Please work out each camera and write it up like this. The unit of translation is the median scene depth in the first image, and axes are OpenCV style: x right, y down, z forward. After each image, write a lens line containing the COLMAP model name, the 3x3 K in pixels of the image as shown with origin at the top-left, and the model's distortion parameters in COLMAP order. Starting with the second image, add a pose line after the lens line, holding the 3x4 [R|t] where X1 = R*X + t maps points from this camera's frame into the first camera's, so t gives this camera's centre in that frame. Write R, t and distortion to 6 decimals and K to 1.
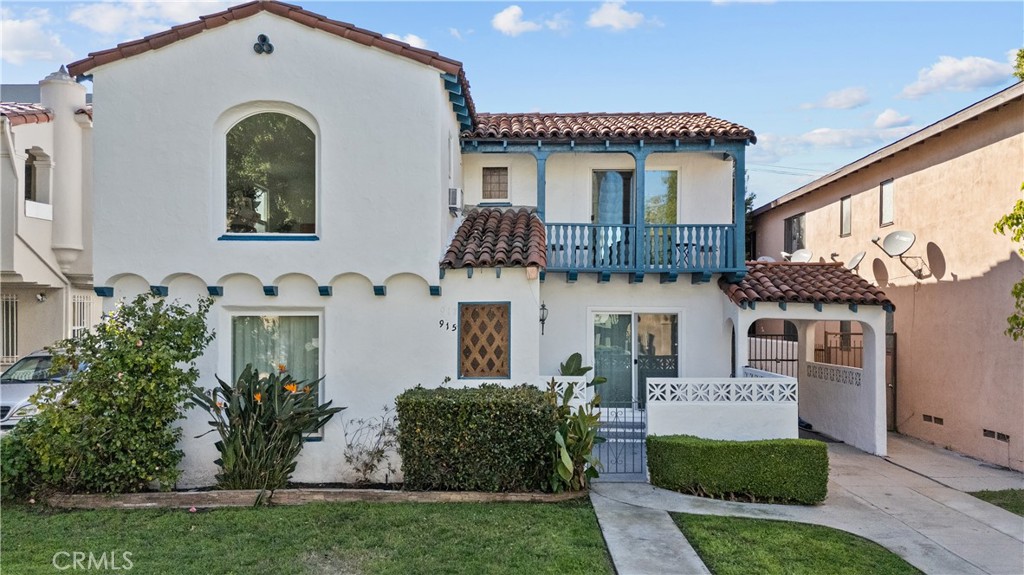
lens RADIAL K [[736.7, 0, 559.6], [0, 736.7, 312.5], [0, 0, 1]] dist [0.050336, -0.031517]
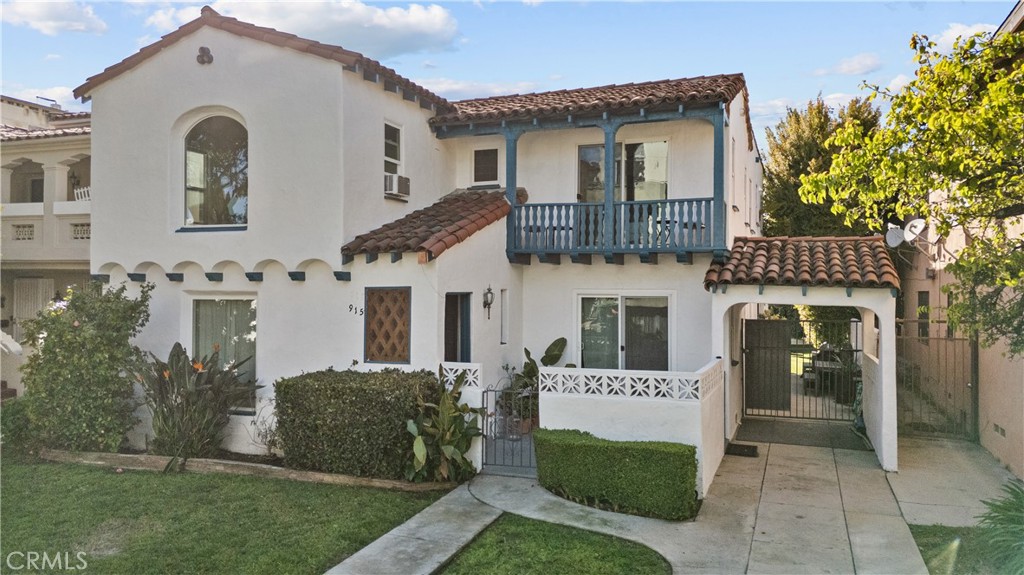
lens RADIAL K [[736.7, 0, 517.7], [0, 736.7, 285.1], [0, 0, 1]] dist [0.050336, -0.031517]
pose [[0.945341, -0.002460, -0.326075, 0.404747], [-0.000096, 0.999969, -0.007823, -0.008868], [0.326084, 0.007427, 0.945312, 0.104129]]
